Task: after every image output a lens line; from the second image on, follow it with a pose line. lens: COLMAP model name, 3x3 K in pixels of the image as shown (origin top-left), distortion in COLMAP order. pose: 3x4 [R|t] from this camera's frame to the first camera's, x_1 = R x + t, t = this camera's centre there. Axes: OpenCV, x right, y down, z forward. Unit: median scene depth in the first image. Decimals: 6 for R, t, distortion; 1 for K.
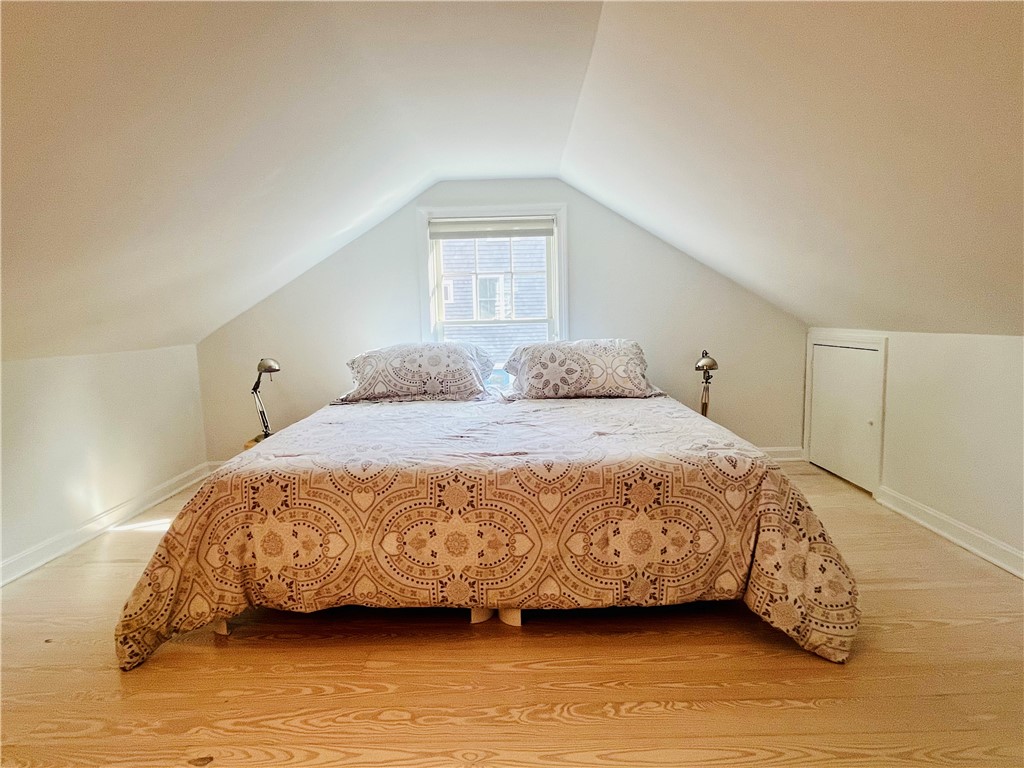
lens RADIAL K [[569.9, 0, 510.3], [0, 569.9, 383.4], [0, 0, 1]] dist [-0.003049, -0.001590]
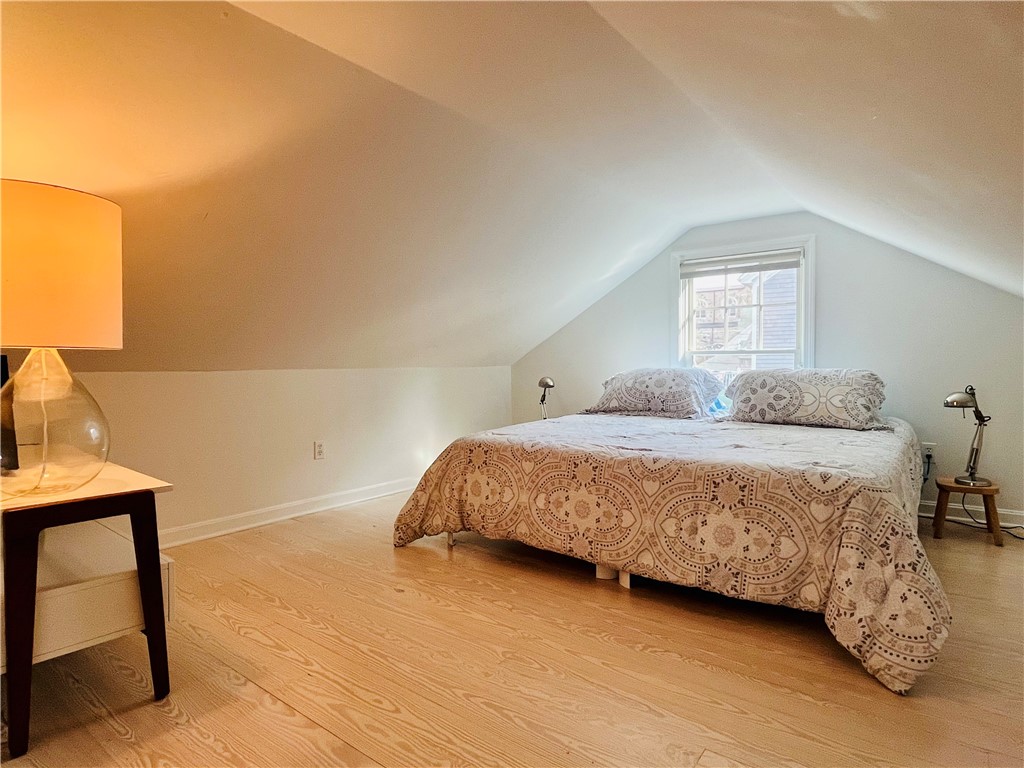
lens RADIAL K [[569.9, 0, 515.8], [0, 569.9, 381.1], [0, 0, 1]] dist [-0.003049, -0.001590]
pose [[0.801738, 0.039402, -0.596375, 0.557818], [-0.083075, 0.995485, -0.045912, 0.059076], [0.591874, 0.086354, 0.801392, -0.176318]]
